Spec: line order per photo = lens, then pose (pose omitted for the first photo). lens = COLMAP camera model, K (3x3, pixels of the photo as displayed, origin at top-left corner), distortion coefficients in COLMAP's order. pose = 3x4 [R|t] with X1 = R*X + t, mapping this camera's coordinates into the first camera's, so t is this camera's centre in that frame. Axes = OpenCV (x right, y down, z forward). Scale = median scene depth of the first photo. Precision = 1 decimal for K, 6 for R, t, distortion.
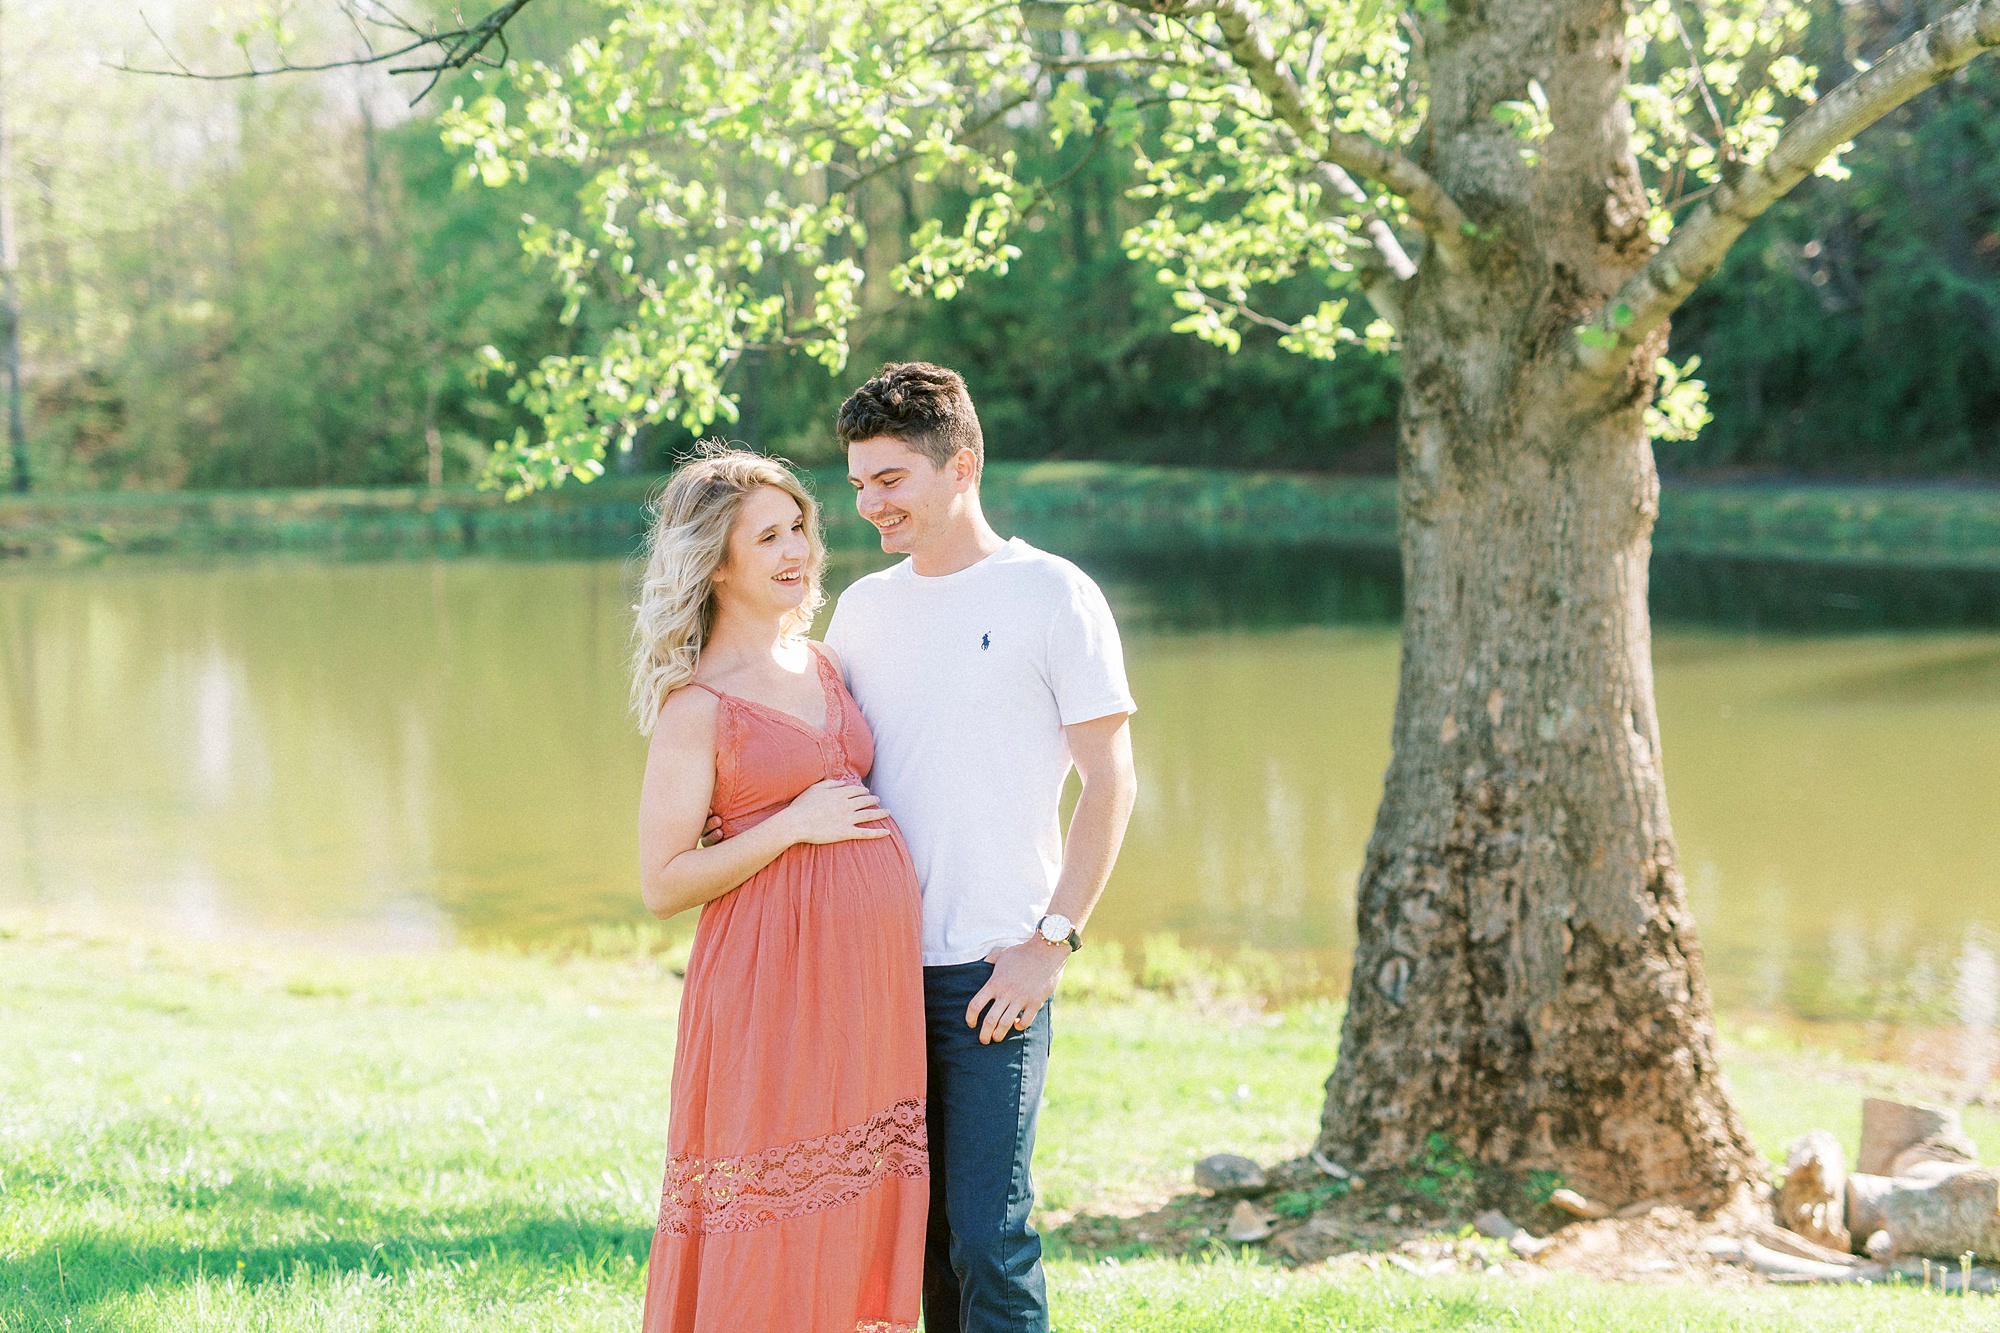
lens RADIAL K [[2847.0, 0, 959.7], [0, 2847.0, 639.8], [0, 0, 1]] dist [-0.002589, 0.000000]
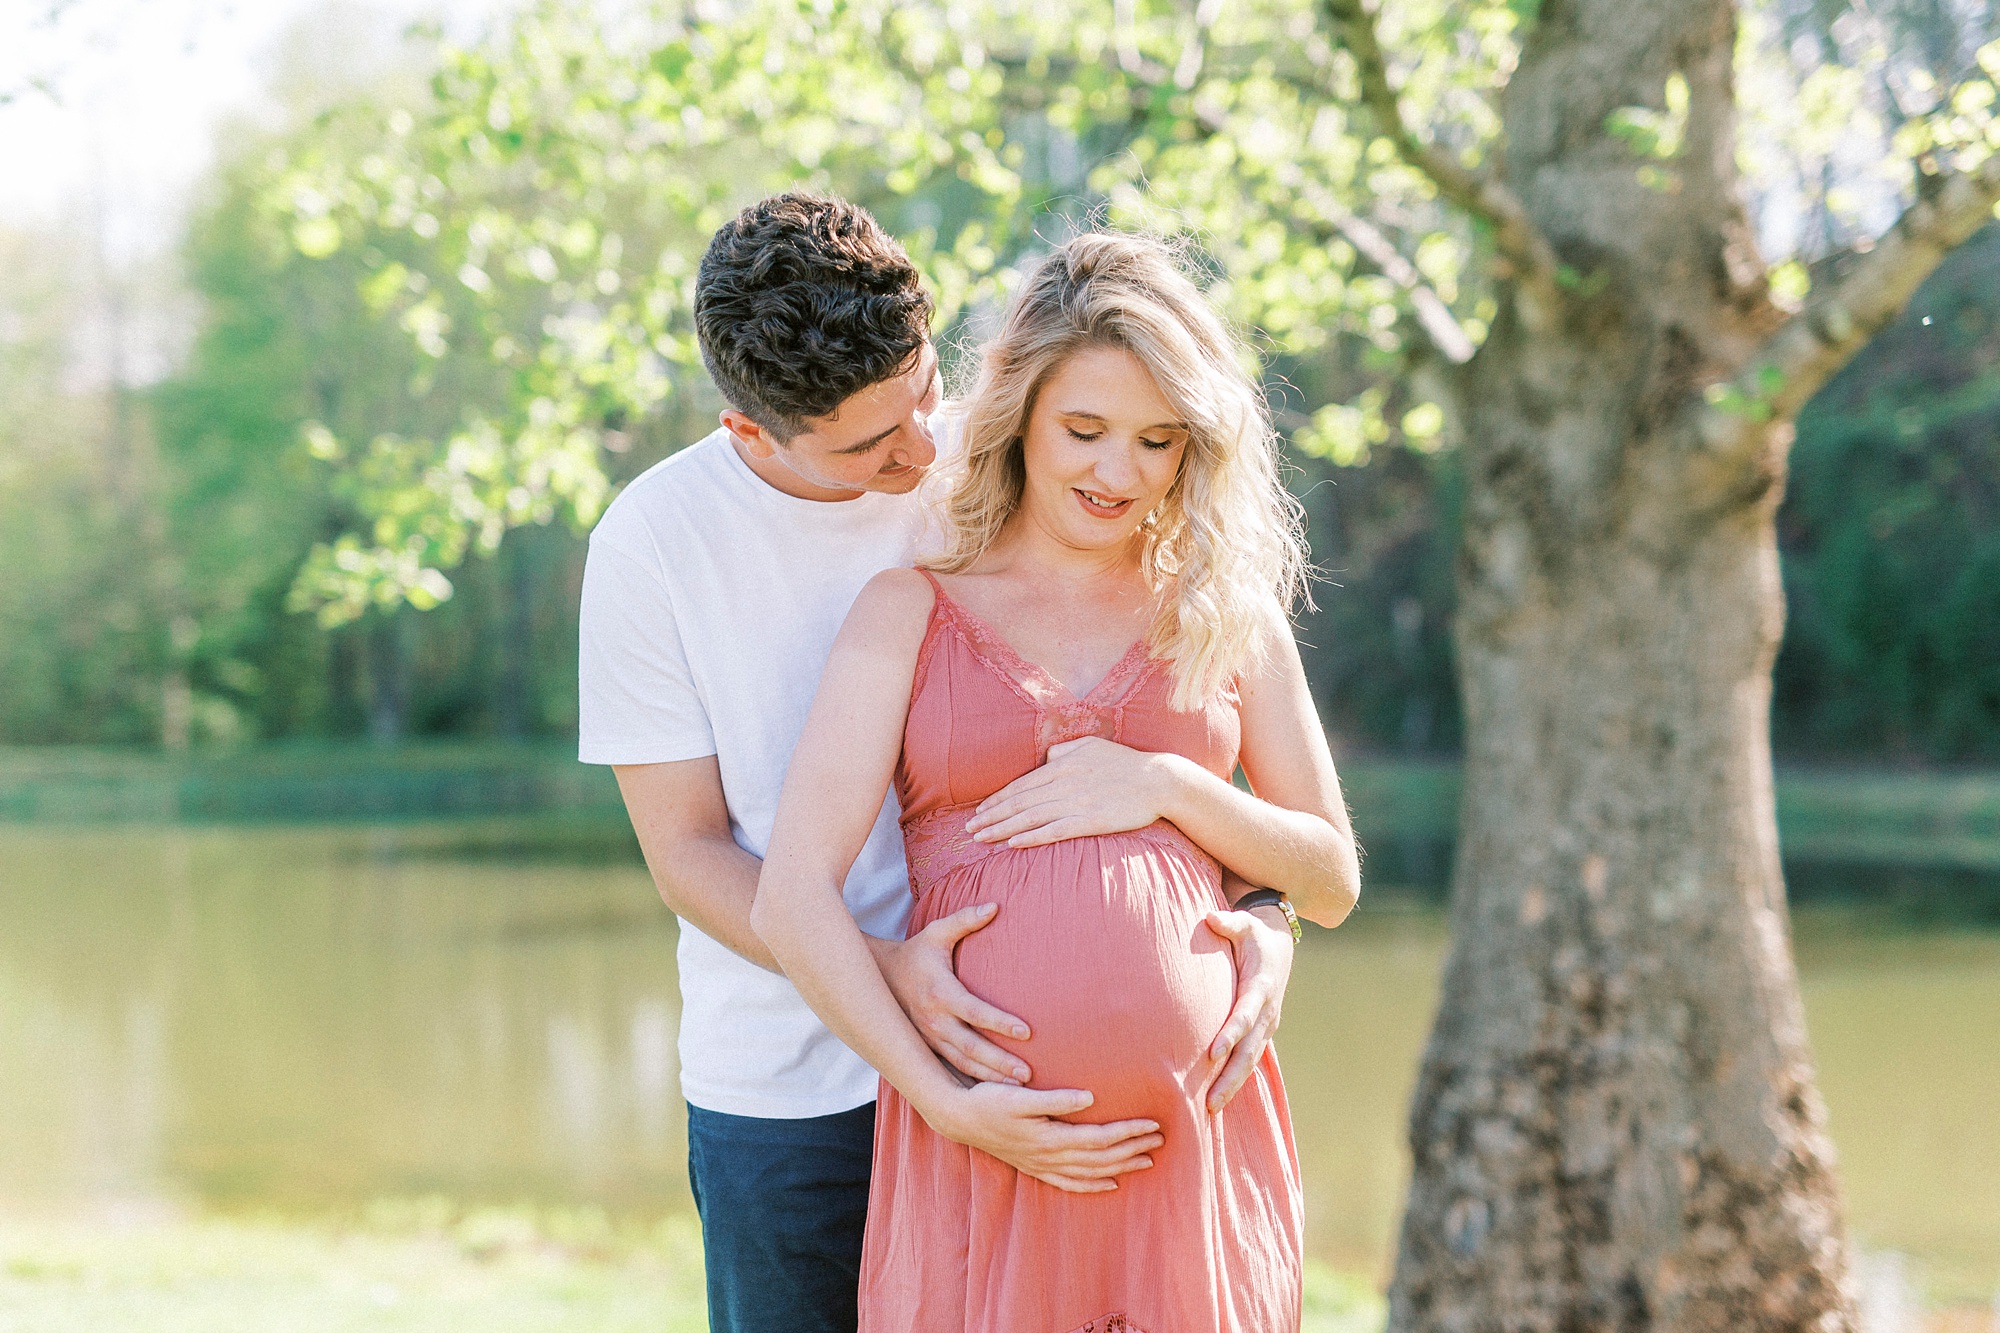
lens RADIAL K [[2847.0, 0, 1011.4], [0, 2847.0, 627.3], [0, 0, 1]] dist [-0.002589, 0.000000]
pose [[0.994443, 0.019600, 0.103435, -0.057124], [-0.008459, 0.994216, -0.107067, 0.040701], [-0.104935, 0.105597, 0.988857, 0.221818]]
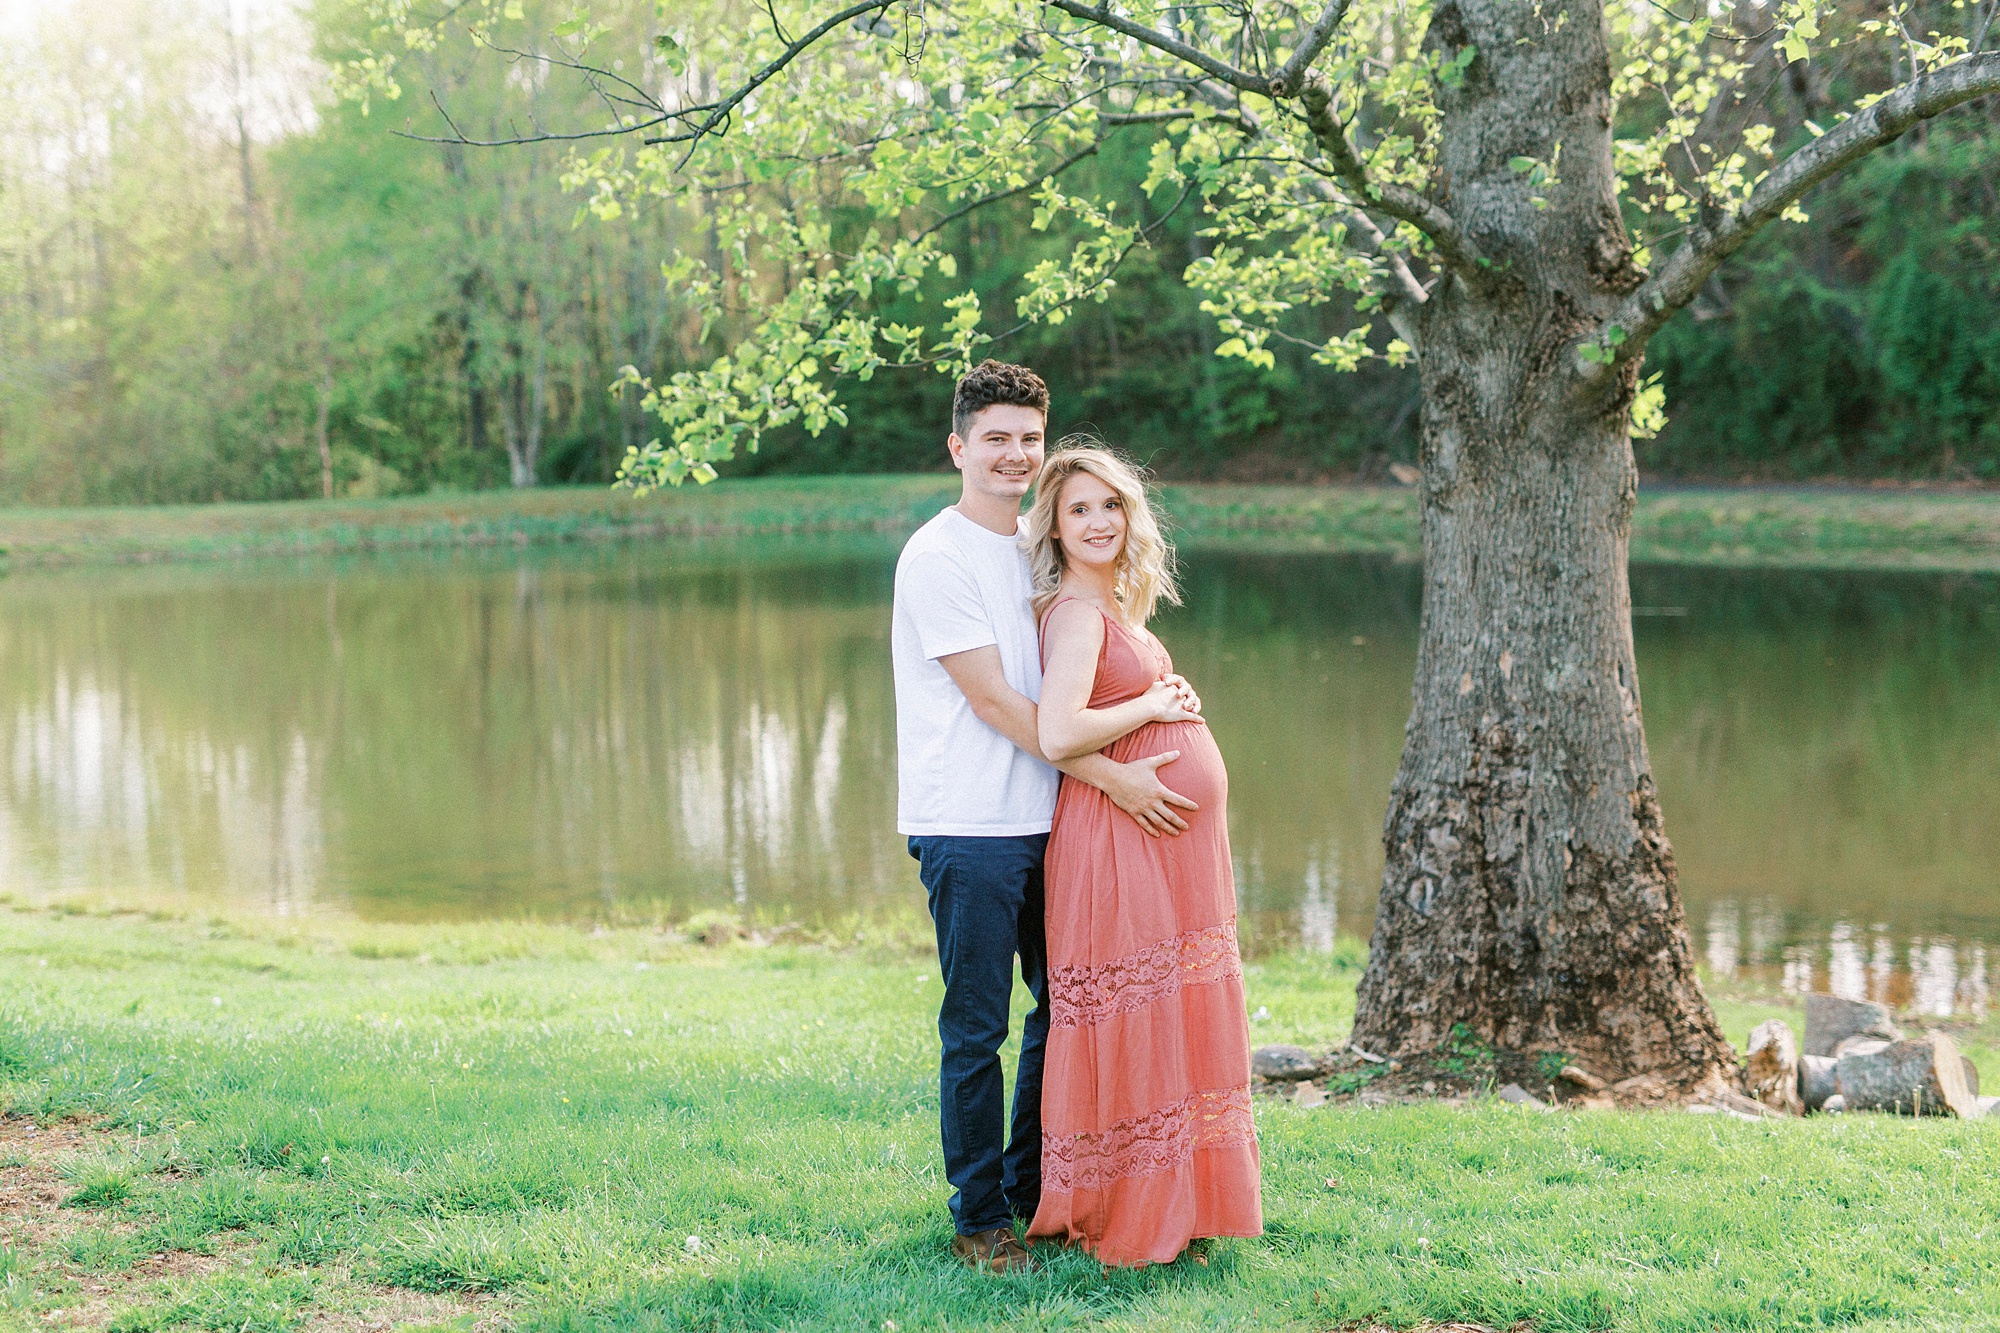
lens RADIAL K [[2847.0, 0, 930.3], [0, 2847.0, 660.6], [0, 0, 1]] dist [-0.002589, 0.000000]
pose [[0.999321, -0.008804, 0.035775, -0.094178], [0.008695, 0.999957, 0.003176, 0.016119], [-0.035802, -0.002863, 0.999355, -0.178826]]
